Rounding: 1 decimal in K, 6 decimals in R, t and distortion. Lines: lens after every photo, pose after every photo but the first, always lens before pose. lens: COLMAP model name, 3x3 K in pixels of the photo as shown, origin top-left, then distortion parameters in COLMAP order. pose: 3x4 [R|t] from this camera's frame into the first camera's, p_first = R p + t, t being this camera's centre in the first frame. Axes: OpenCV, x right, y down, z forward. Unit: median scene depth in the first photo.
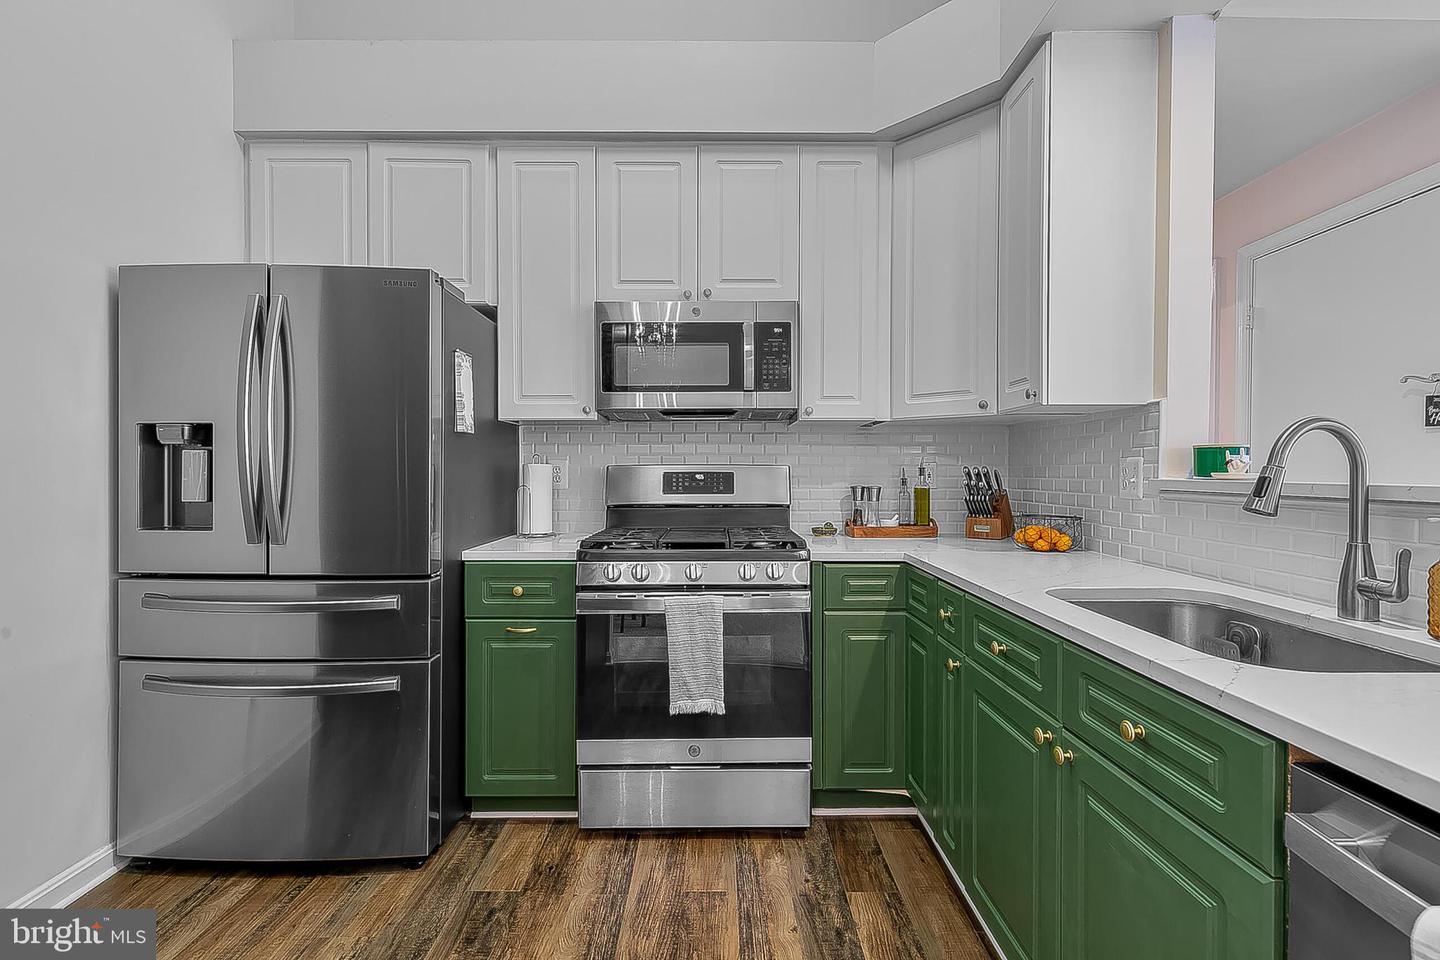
lens RADIAL K [[643.8, 0, 724.1], [0, 643.8, 477.7], [0, 0, 1]] dist [0.000059, -0.000485]
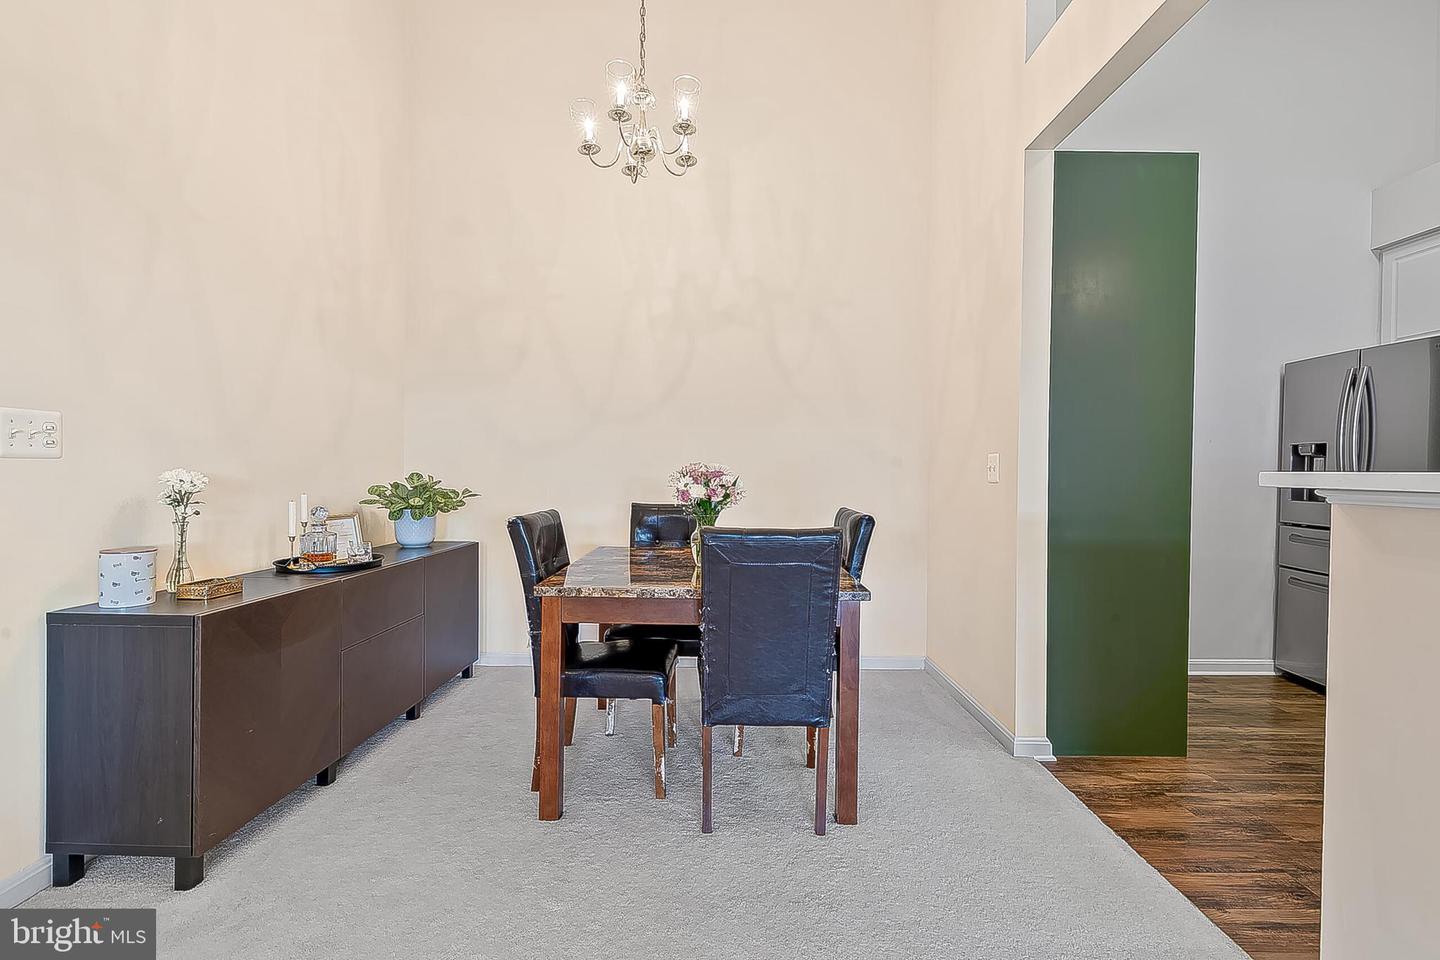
lens RADIAL K [[643.8, 0, 716.6], [0, 643.8, 474.6], [0, 0, 1]] dist [0.000059, -0.000485]
pose [[-0.017514, 0.005752, -0.999830, 0.864056], [-0.020146, 0.999778, 0.006105, 0.022773], [0.999644, 0.020250, -0.017395, -0.562738]]
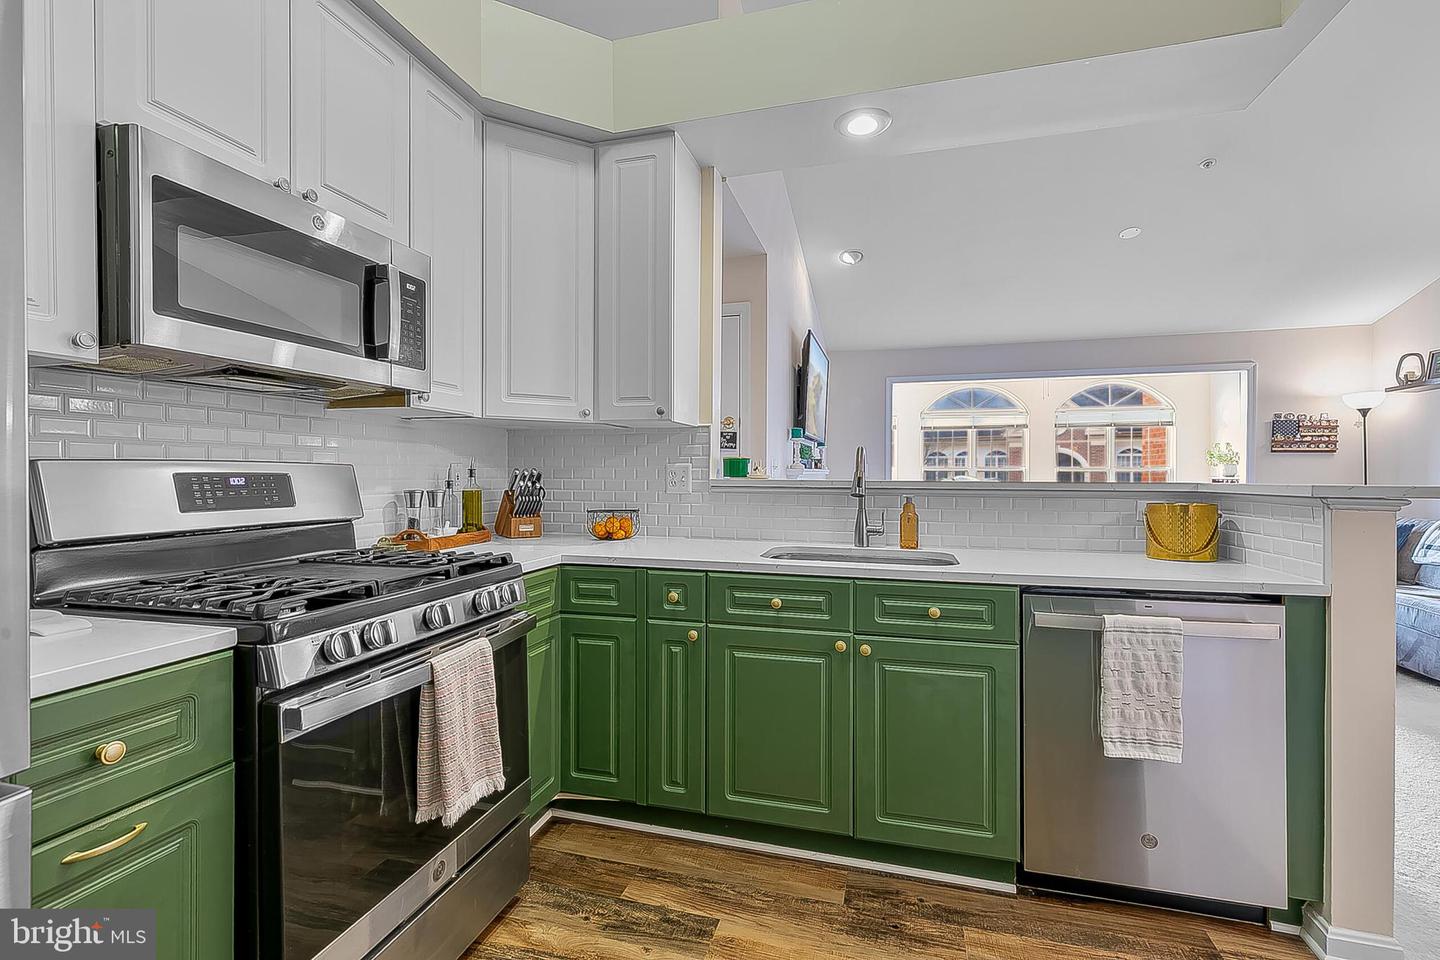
lens RADIAL K [[643.8, 0, 716.0], [0, 643.8, 477.7], [0, 0, 1]] dist [0.000059, -0.000485]
pose [[0.278252, -0.006367, 0.960487, -0.580969], [0.006305, 0.999969, 0.004802, -0.005820], [-0.960487, 0.004720, 0.278284, 0.467610]]
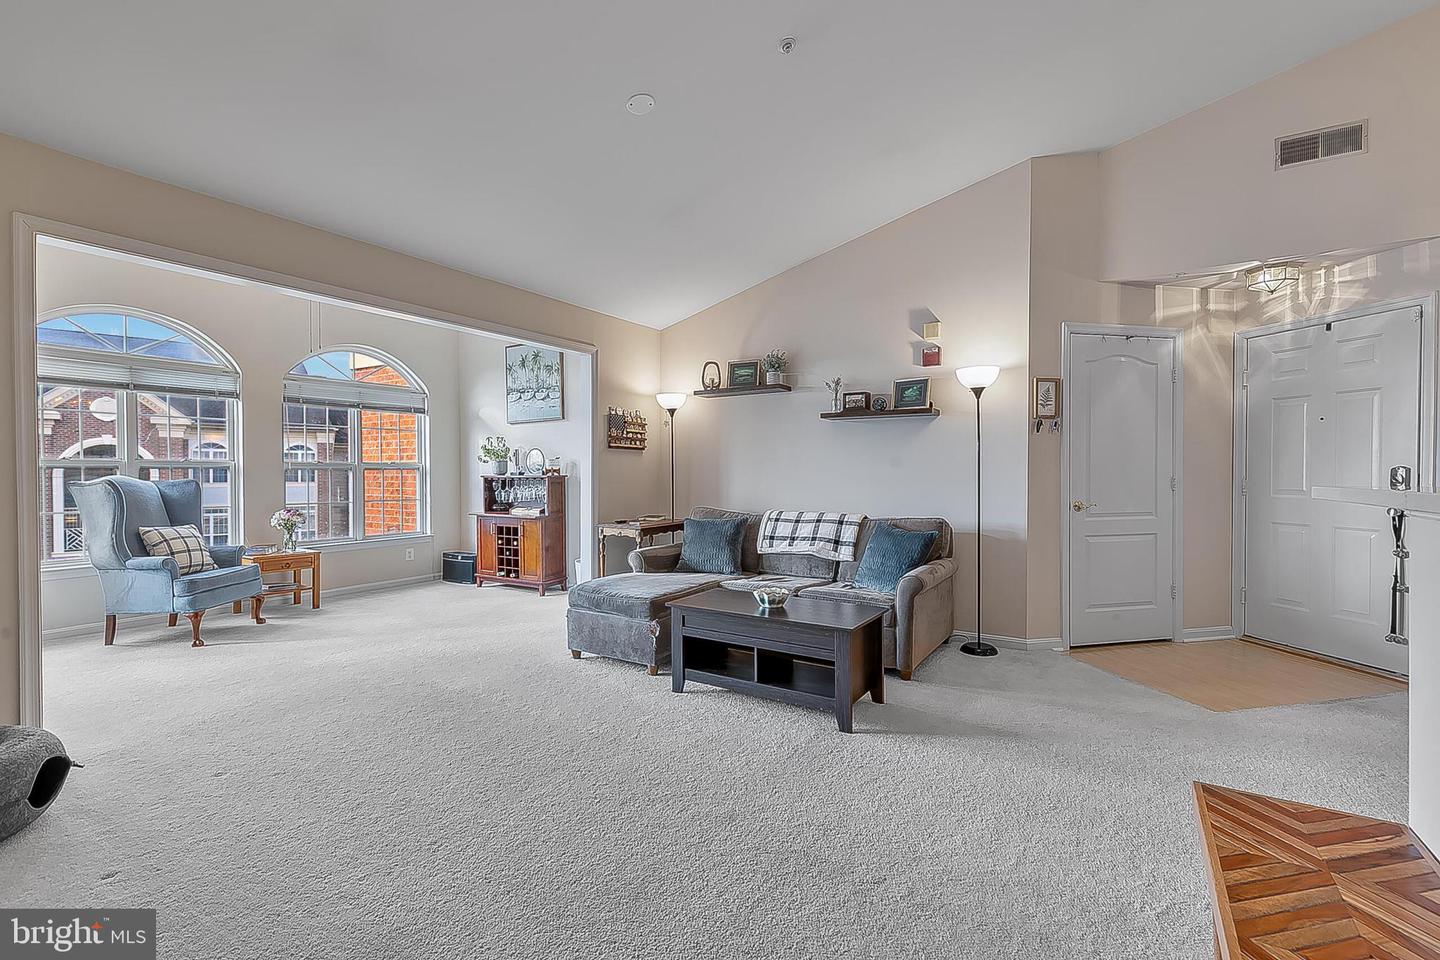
lens RADIAL K [[643.8, 0, 713.7], [0, 643.8, 473.3], [0, 0, 1]] dist [0.000059, -0.000485]
pose [[-0.836914, -0.002120, 0.547331, 0.840847], [0.003231, 0.999956, 0.008813, -0.006767], [-0.547325, 0.009144, -0.836870, 0.813234]]
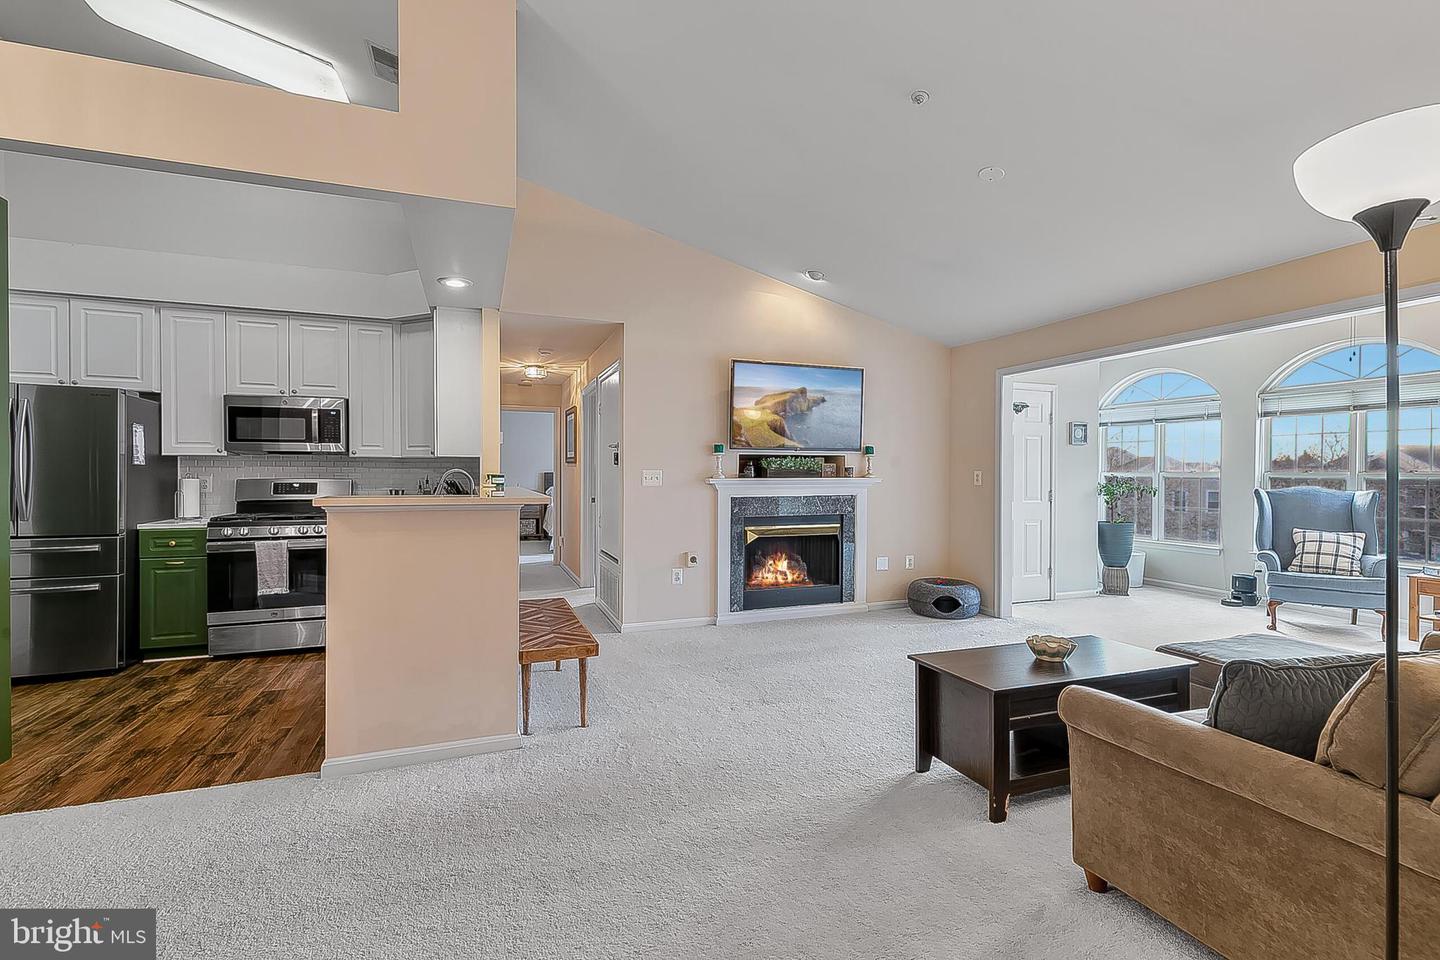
lens RADIAL K [[643.8, 0, 726.8], [0, 643.8, 478.1], [0, 0, 1]] dist [0.000059, -0.000485]
pose [[0.936071, -0.002123, 0.351804, 0.558667], [0.002273, 0.999997, -0.000016, -0.022924], [-0.351803, 0.000815, 0.936074, -1.401959]]
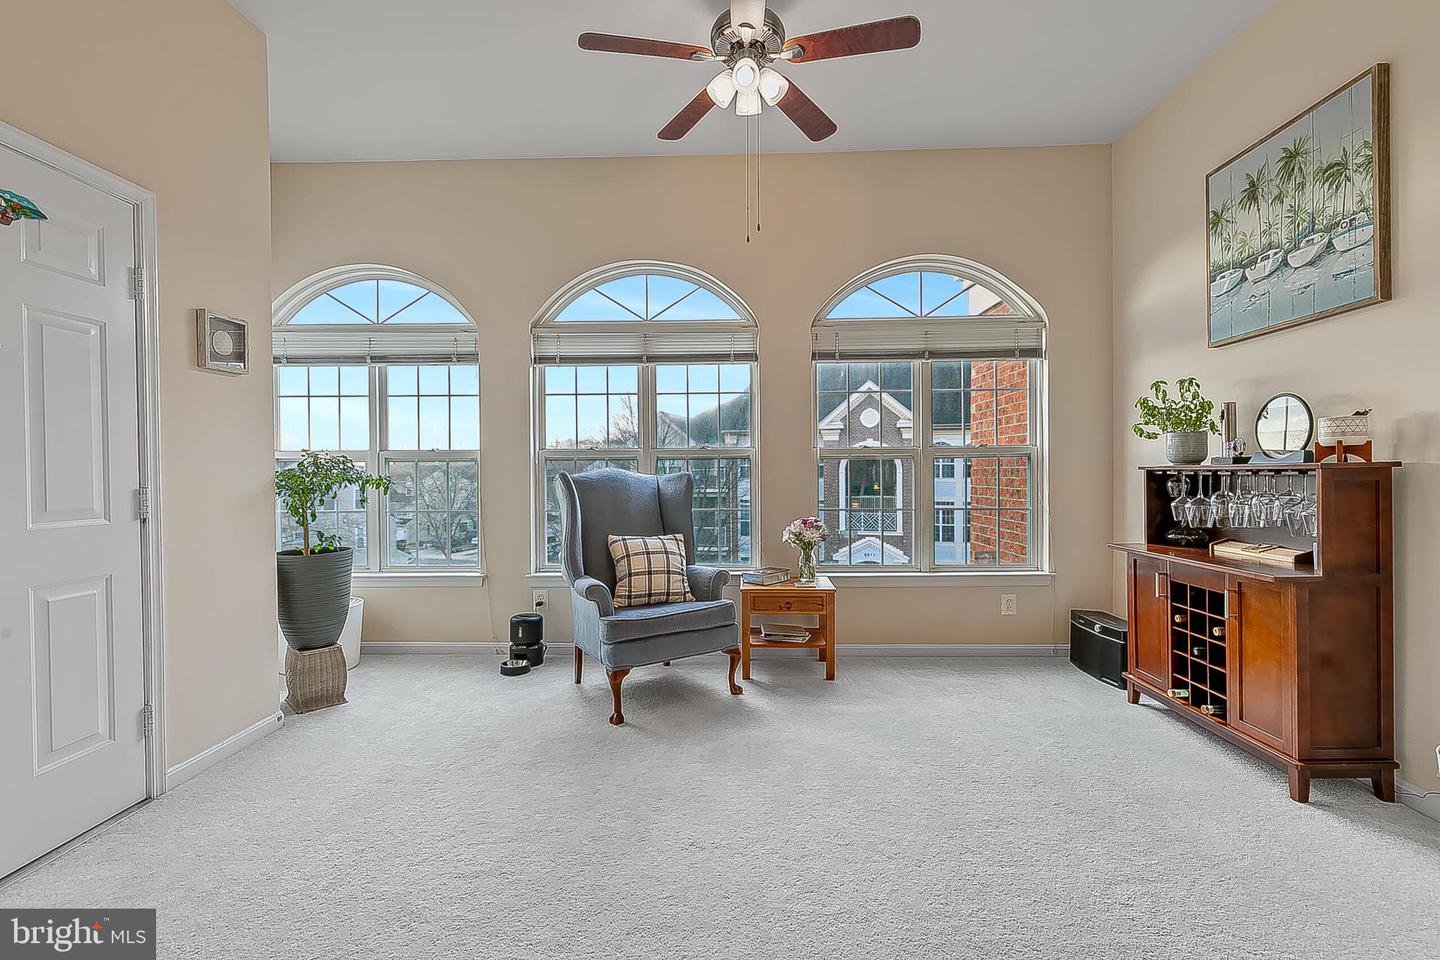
lens RADIAL K [[643.8, 0, 720.3], [0, 643.8, 482.1], [0, 0, 1]] dist [0.000059, -0.000485]
pose [[0.040396, -0.019739, 0.998989, 1.909670], [0.014218, 0.999715, 0.019178, 0.020876], [-0.999083, 0.013429, 0.040666, -0.209106]]
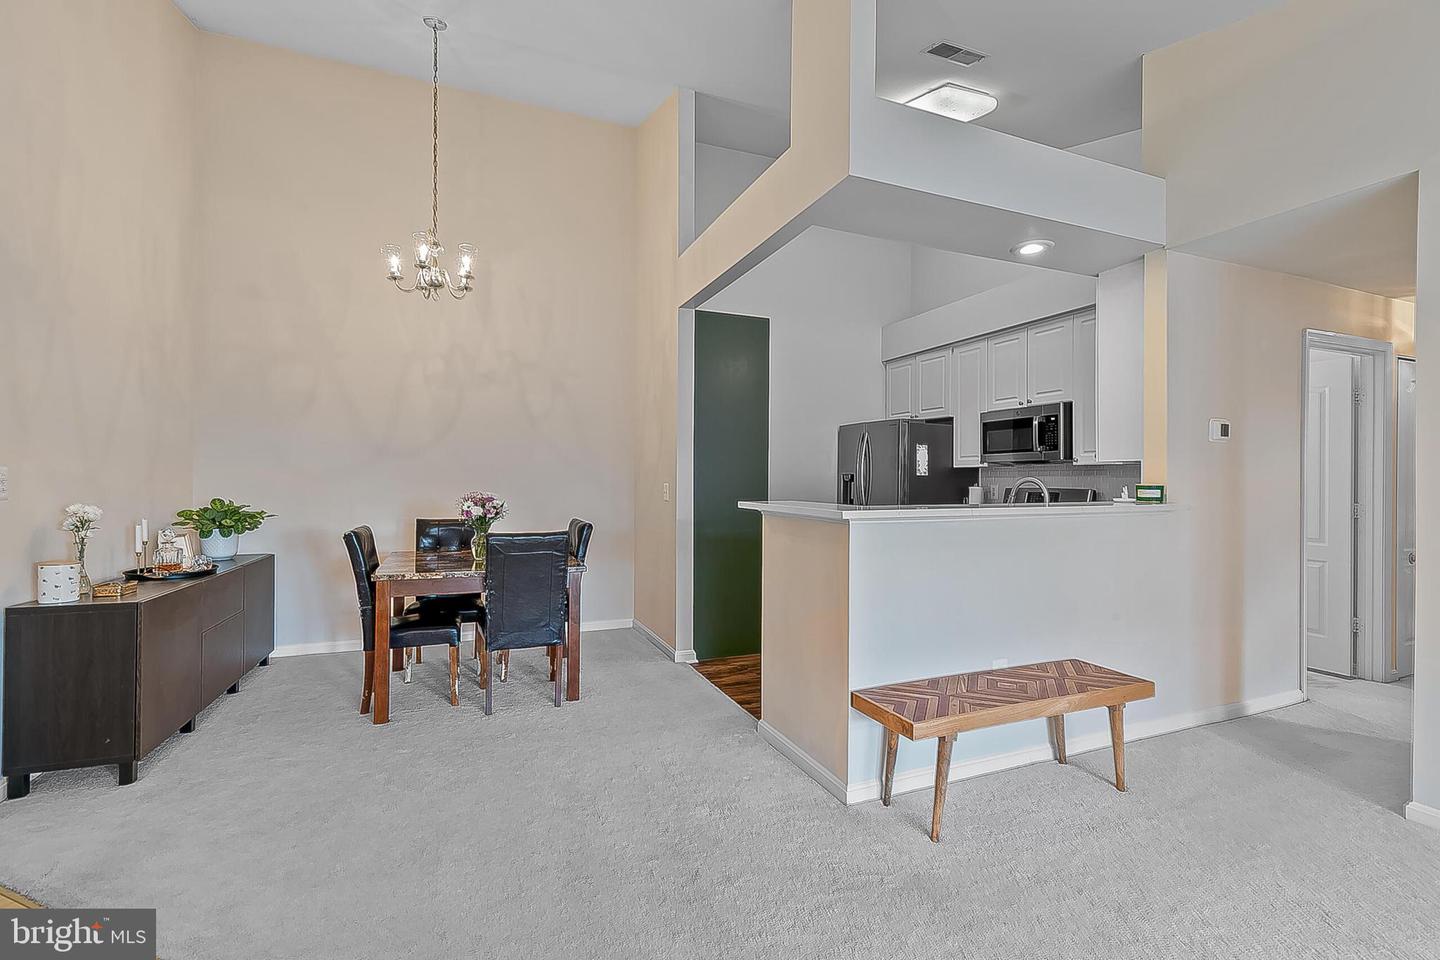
lens RADIAL K [[643.8, 0, 718.8], [0, 643.8, 480.8], [0, 0, 1]] dist [0.000059, -0.000485]
pose [[0.368679, 0.002674, -0.929553, 1.573074], [-0.016251, 0.999862, -0.003570, -0.024373], [0.929415, 0.016423, 0.368672, -0.647002]]
